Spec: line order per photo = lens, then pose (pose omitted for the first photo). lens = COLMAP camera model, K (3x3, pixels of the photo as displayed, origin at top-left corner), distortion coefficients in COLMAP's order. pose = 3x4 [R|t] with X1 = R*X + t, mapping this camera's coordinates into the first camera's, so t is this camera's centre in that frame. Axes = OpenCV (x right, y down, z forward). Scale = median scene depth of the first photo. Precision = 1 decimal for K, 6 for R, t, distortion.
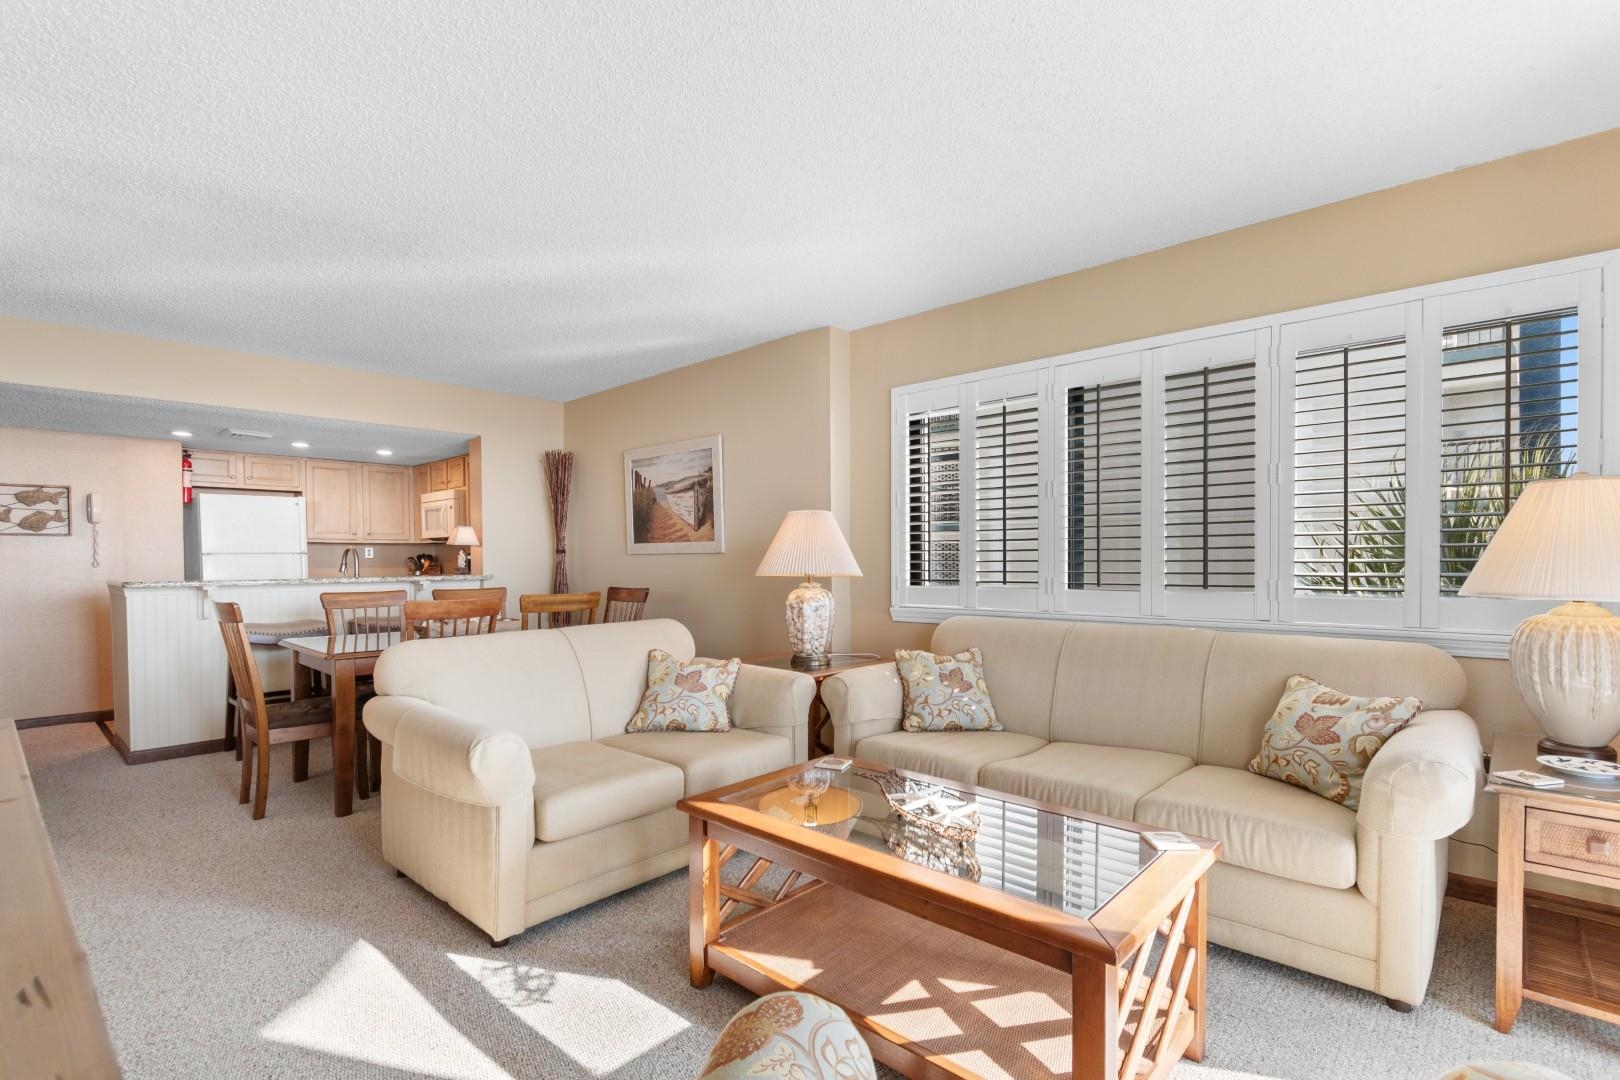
lens RADIAL K [[761.5, 0, 803.8], [0, 761.5, 572.5], [0, 0, 1]] dist [-0.003994, -0.000990]
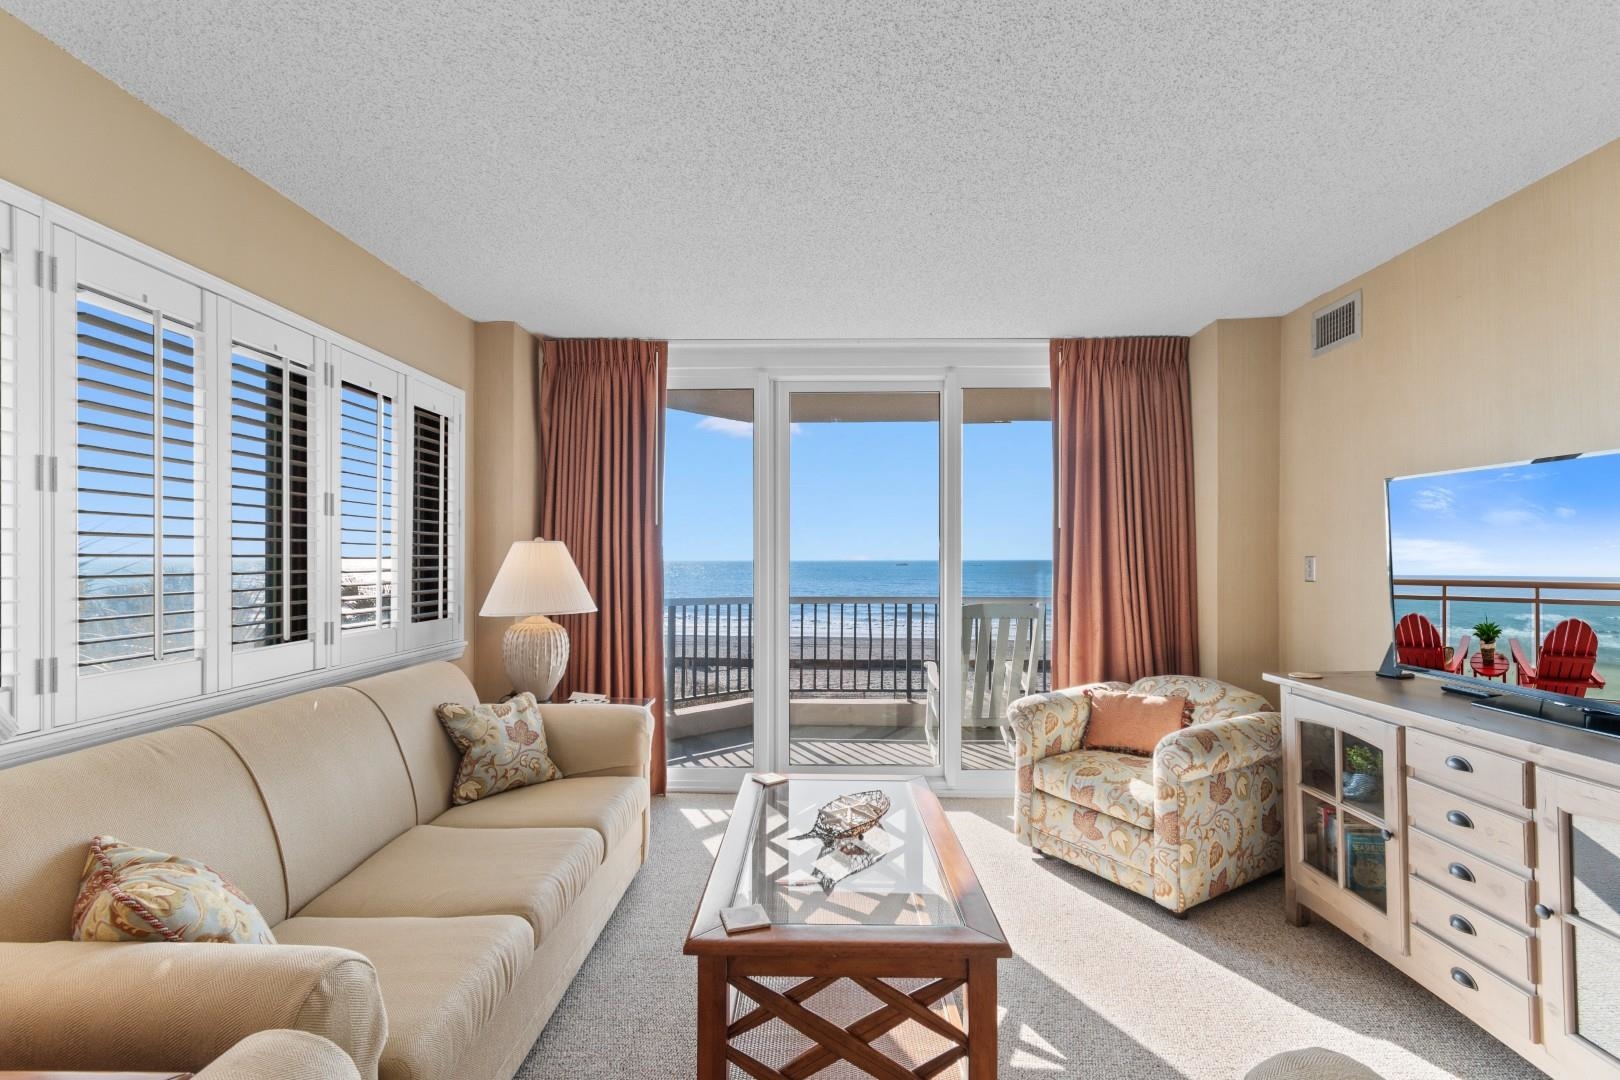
lens RADIAL K [[711.2, 0, 810.1], [0, 711.2, 553.1], [0, 0, 1]] dist [0.000781, -0.000669]
pose [[-0.659350, 0.007153, 0.751803, -0.230885], [0.010427, 0.999946, -0.000369, -0.038303], [-0.751764, 0.007596, -0.659388, 0.660497]]
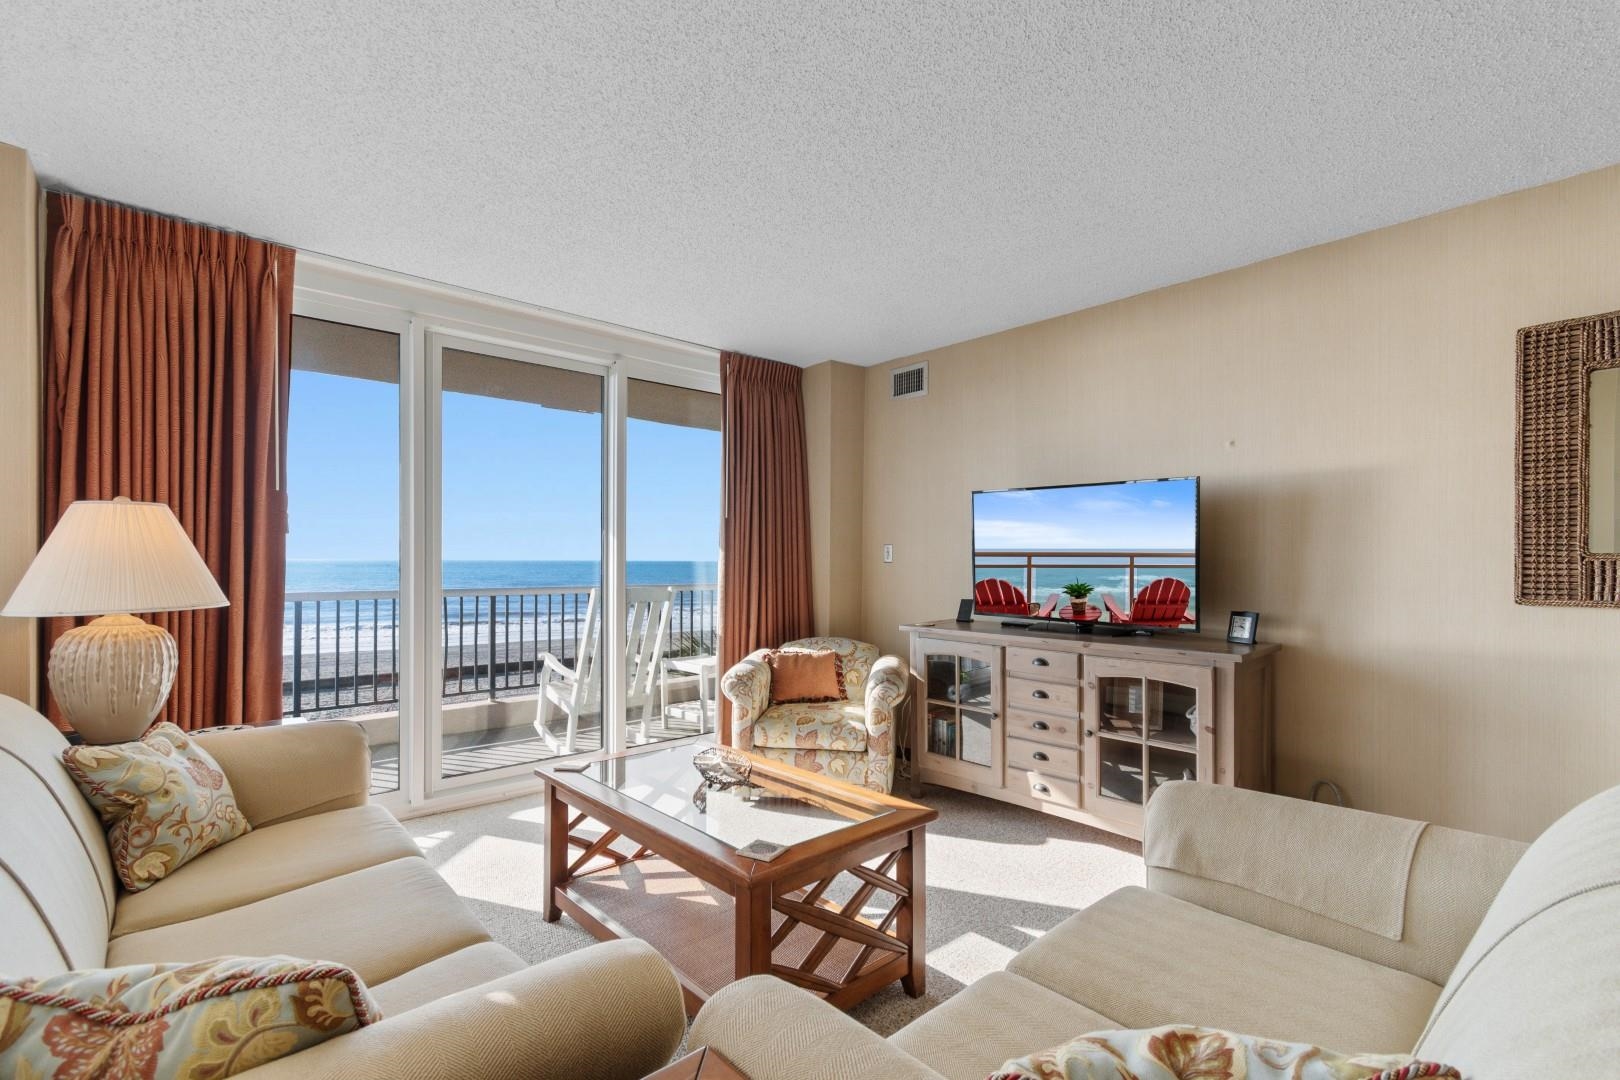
lens RADIAL K [[737.8, 0, 802.2], [0, 737.8, 558.6], [0, 0, 1]] dist [0.001998, 0.000276]
pose [[-0.994701, -0.002955, 0.102768, -0.036566], [-0.001701, 0.999923, 0.012289, -0.024283], [-0.102797, 0.012049, -0.994629, 0.825834]]
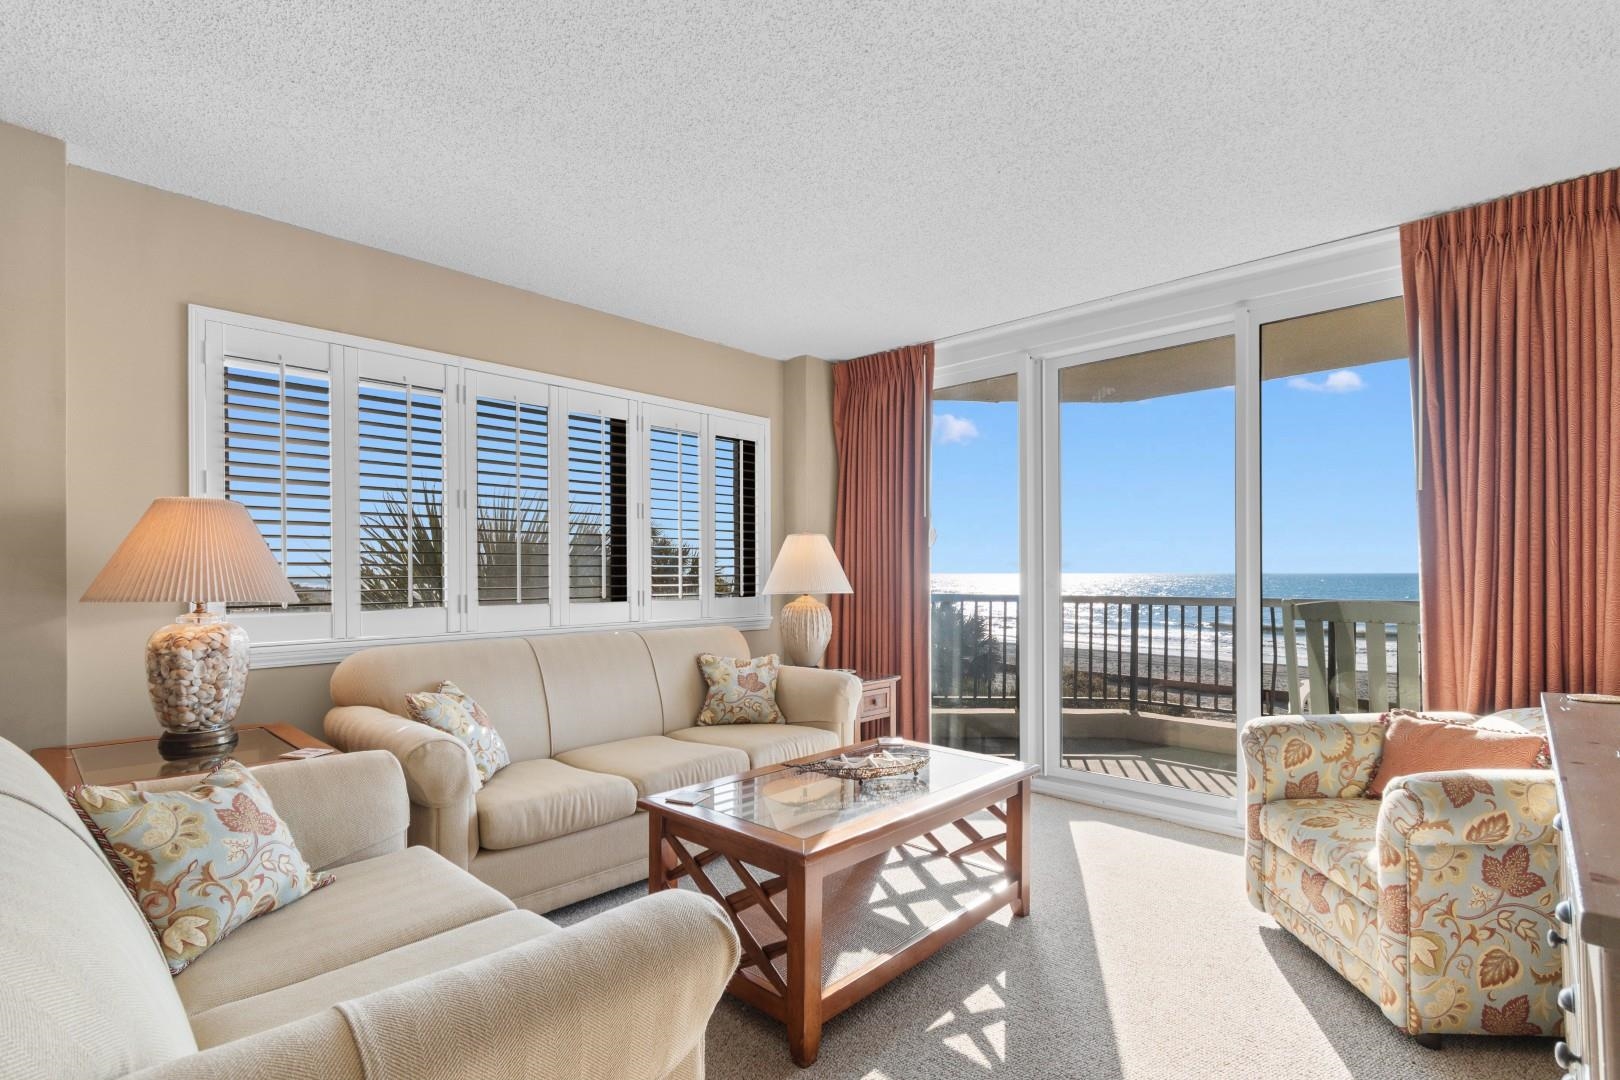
lens RADIAL K [[761.5, 0, 803.8], [0, 761.5, 572.5], [0, 0, 1]] dist [-0.003994, -0.000990]
pose [[0.020897, 0.003558, 0.999775, -0.418420], [0.015541, 0.999872, -0.003883, -0.007255], [-0.999661, 0.015618, 0.020839, 0.402528]]
